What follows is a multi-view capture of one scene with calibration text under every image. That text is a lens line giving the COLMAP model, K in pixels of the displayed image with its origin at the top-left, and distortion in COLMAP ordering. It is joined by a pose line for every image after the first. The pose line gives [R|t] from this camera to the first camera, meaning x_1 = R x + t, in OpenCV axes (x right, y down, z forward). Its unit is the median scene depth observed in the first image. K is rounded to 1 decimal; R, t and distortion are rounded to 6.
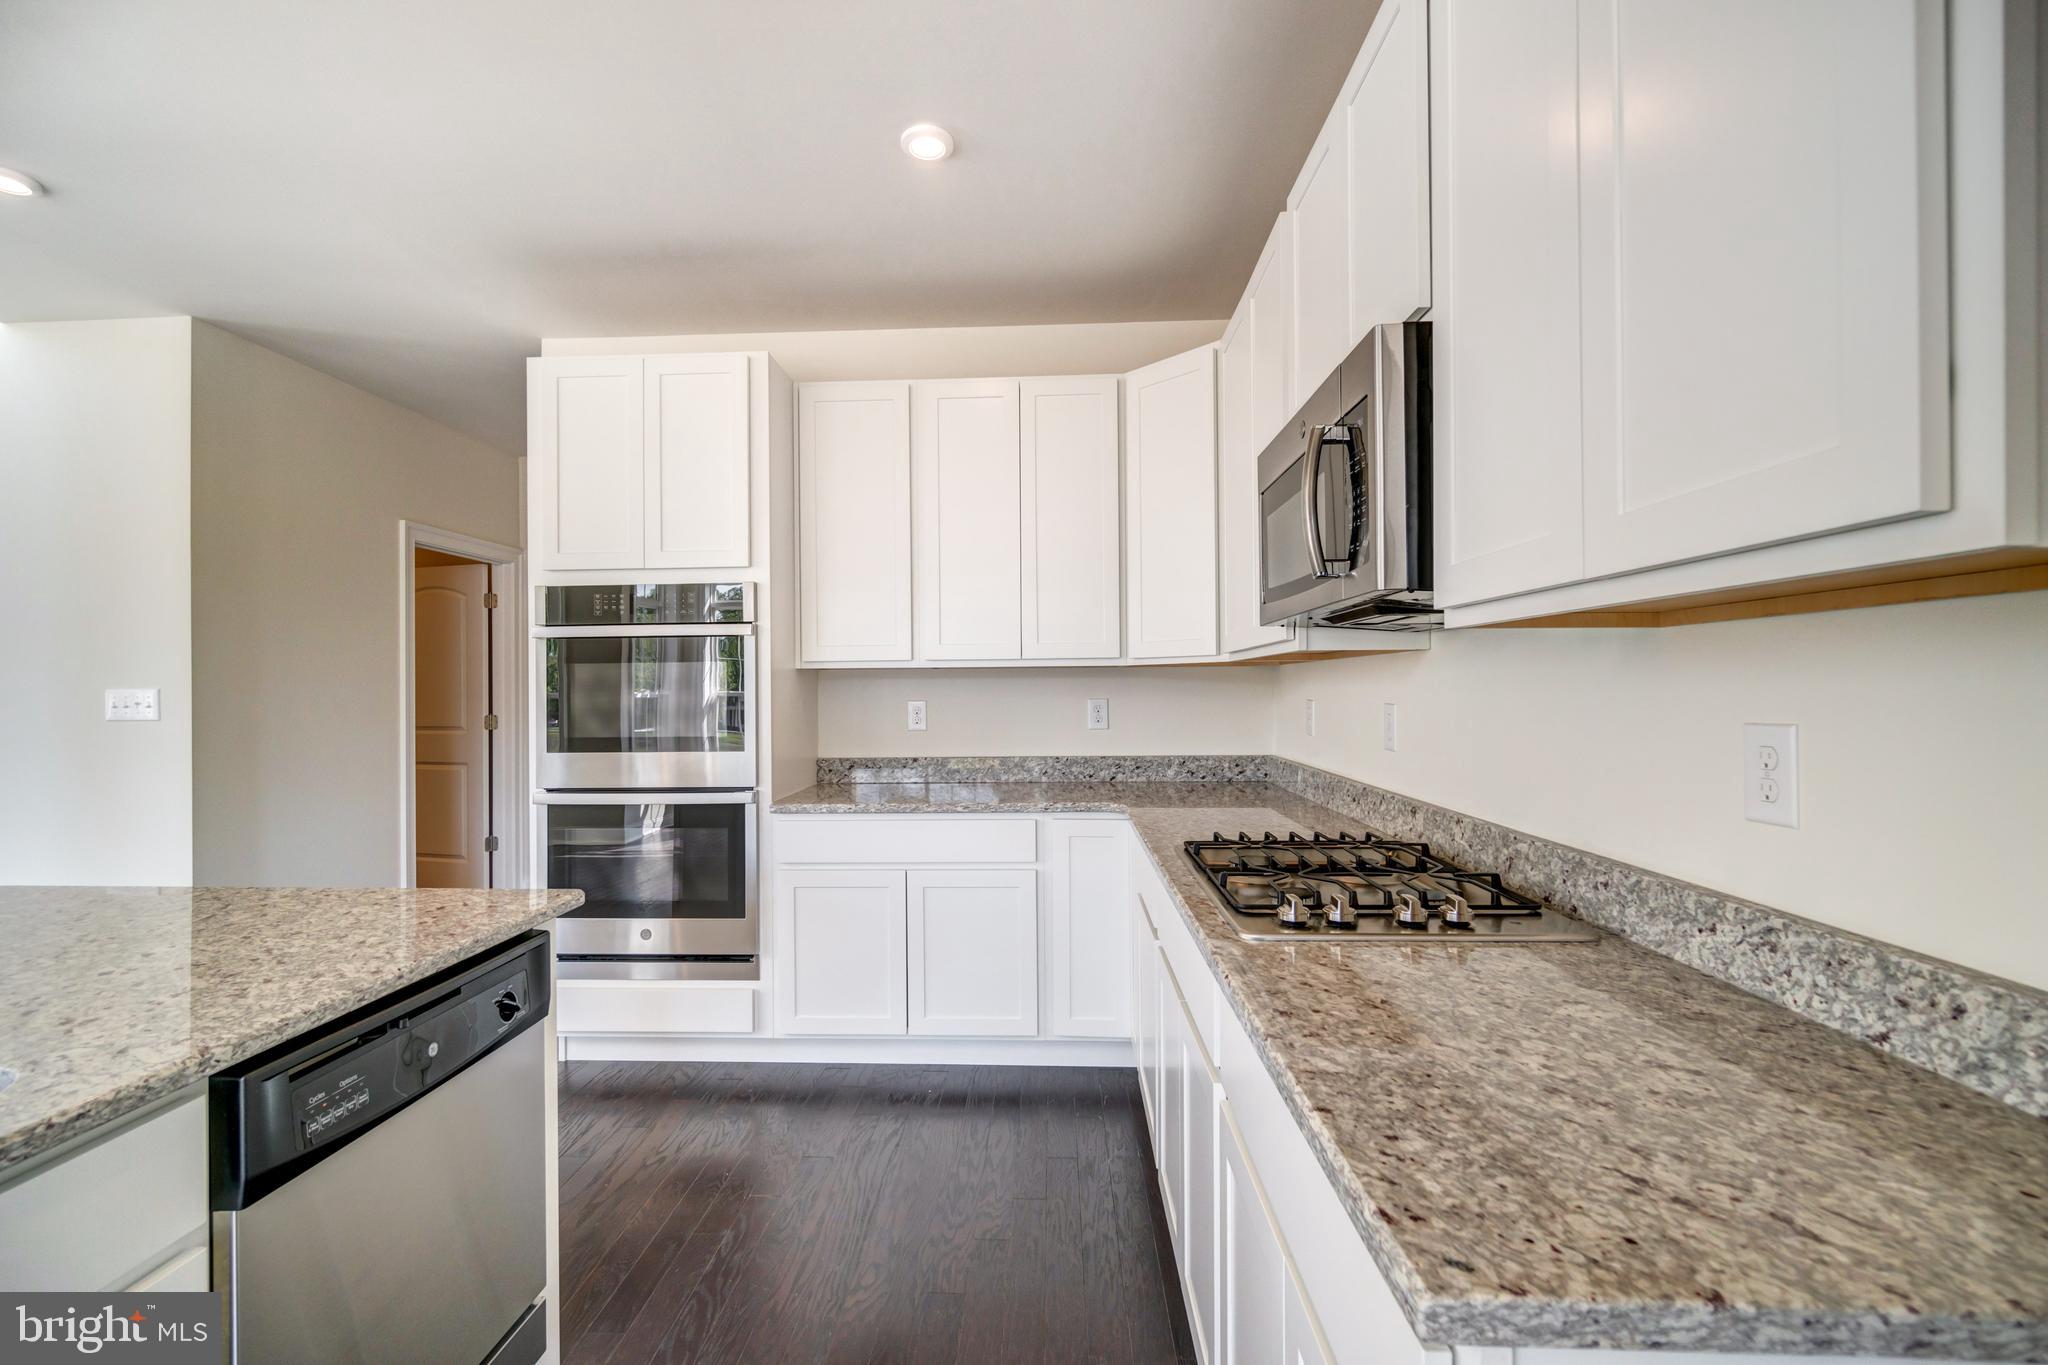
lens RADIAL K [[885.6, 0, 1024.0], [0, 885.6, 682.5], [0, 0, 1]] dist [-0.001608, 0.000425]
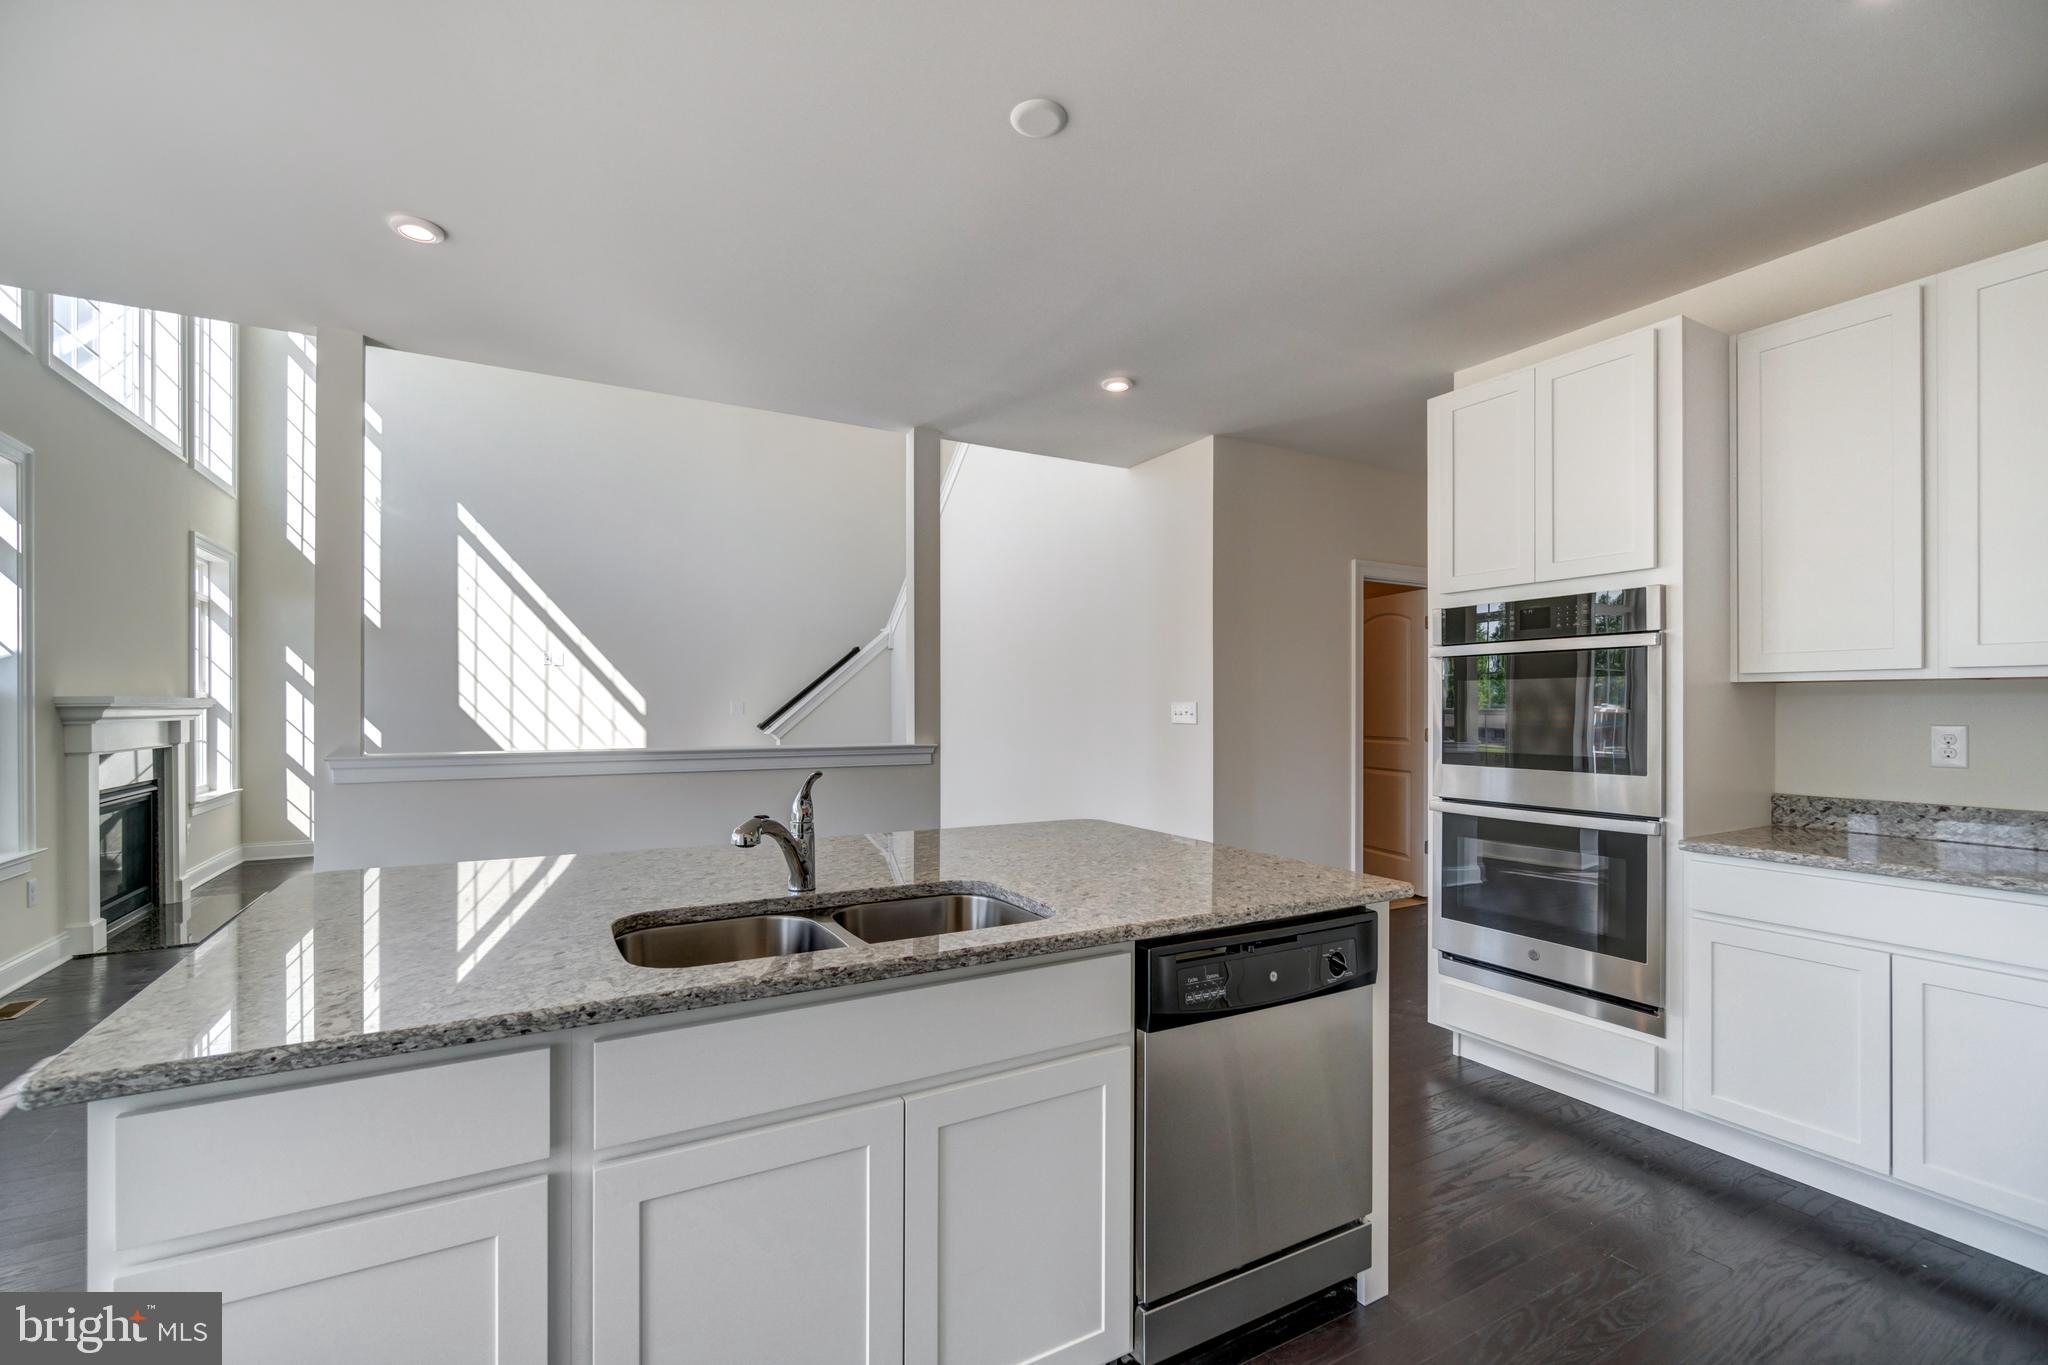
lens RADIAL K [[899.1, 0, 1013.7], [0, 899.1, 705.6], [0, 0, 1]] dist [0.000568, 0.000016]
pose [[0.523004, 0.009961, -0.852272, 0.120401], [-0.002071, 0.999944, 0.010417, -0.001372], [0.852328, -0.003683, 0.522995, -0.014281]]
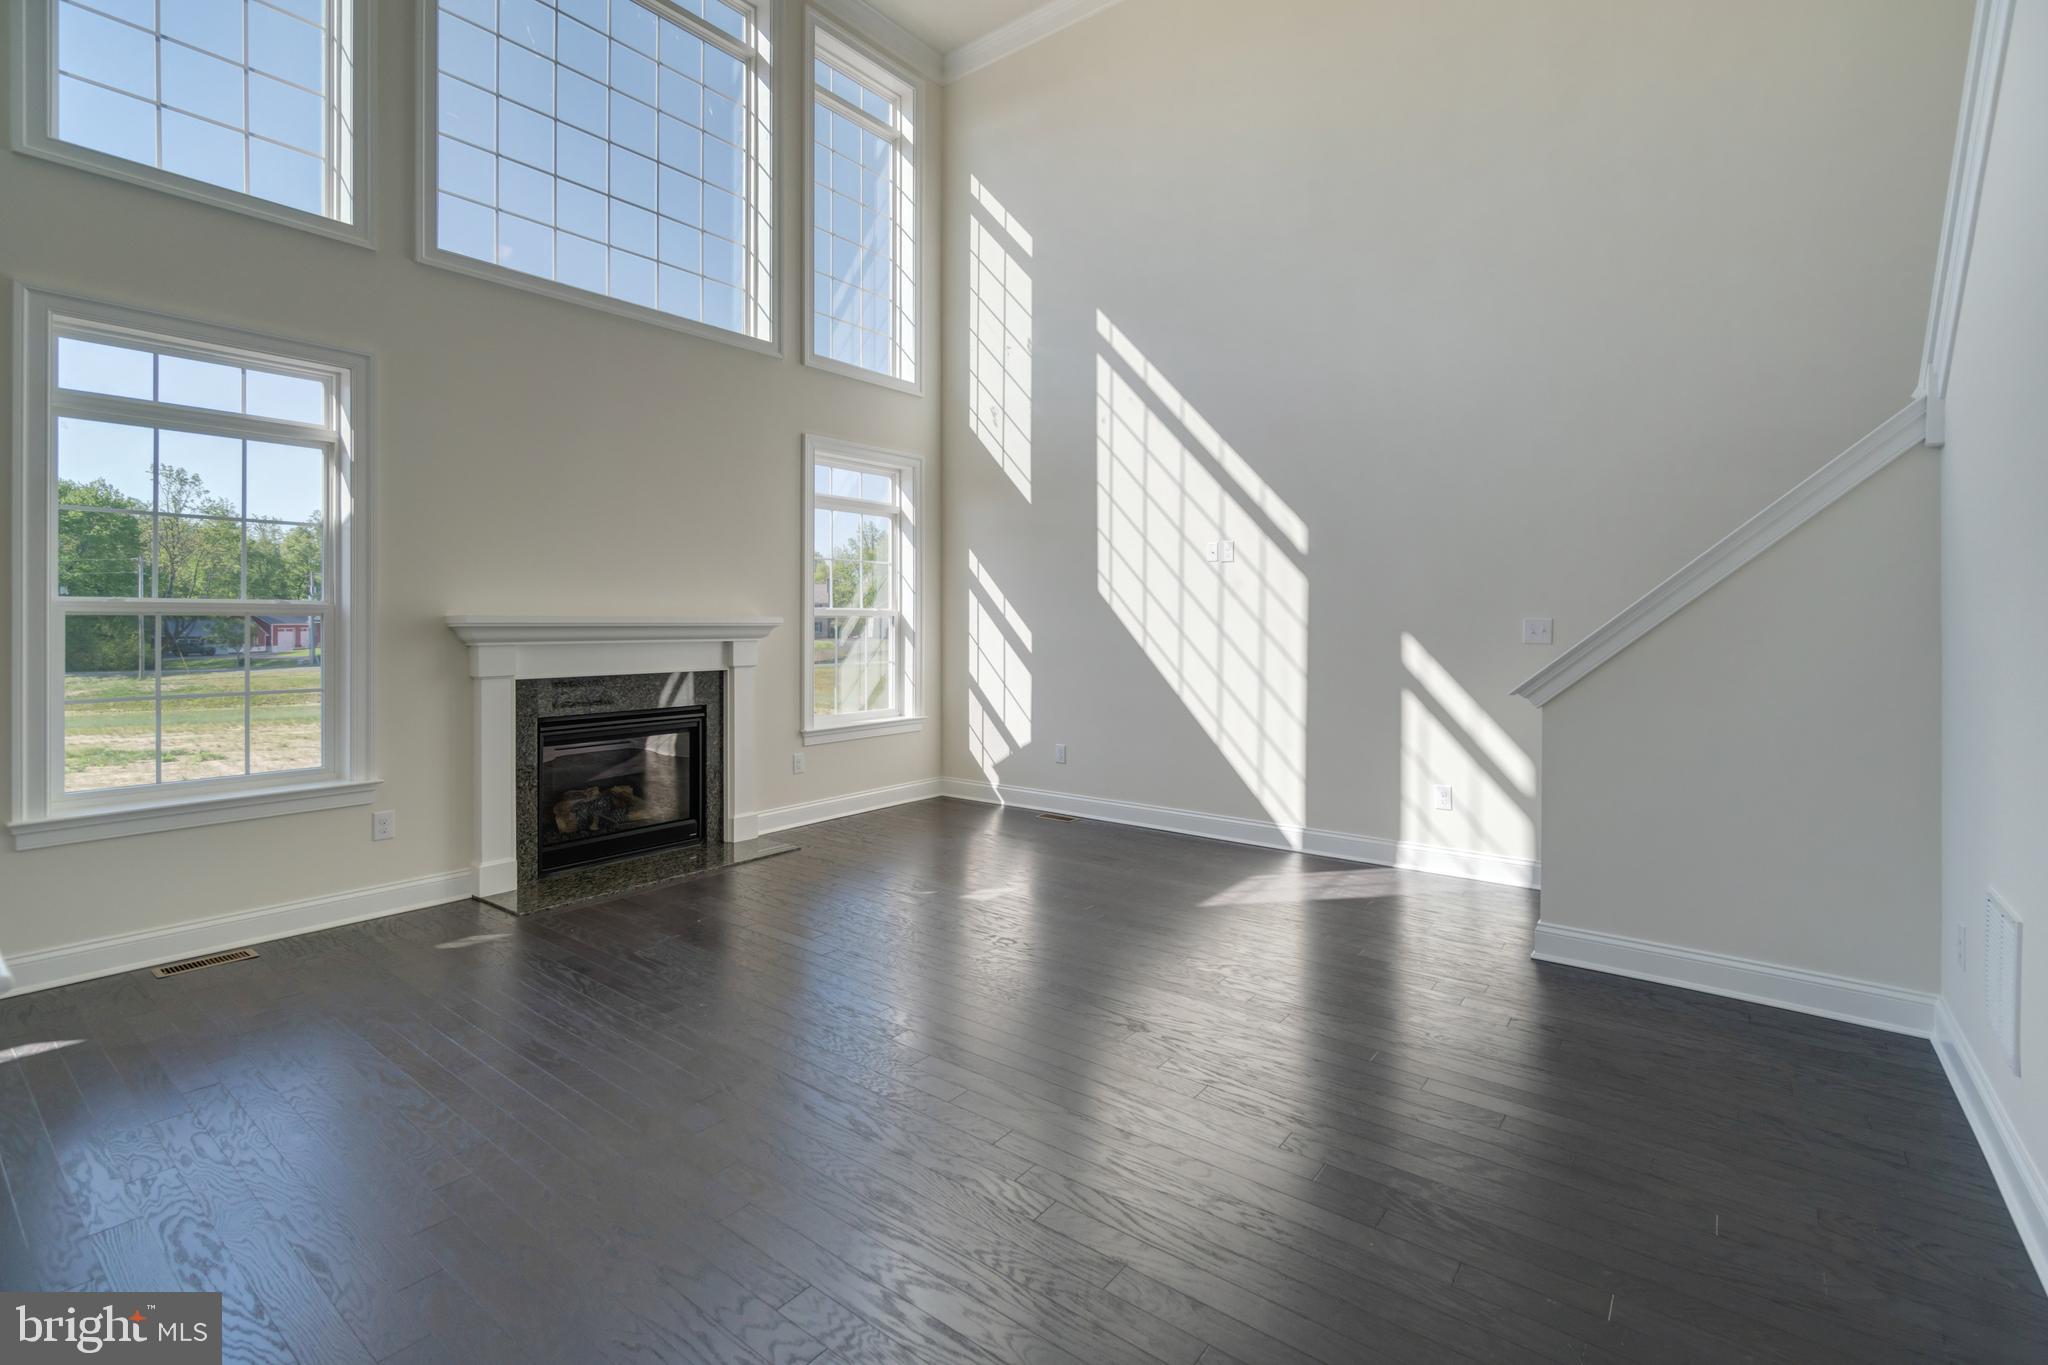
lens RADIAL K [[901.9, 0, 1029.5], [0, 901.9, 629.0], [0, 0, 1]] dist [0.000436, 0.000194]
pose [[-0.591628, 0.017381, -0.806024, -1.413703], [0.011255, 0.999848, 0.013299, 0.013575], [0.806132, -0.001203, -0.591734, 0.985488]]
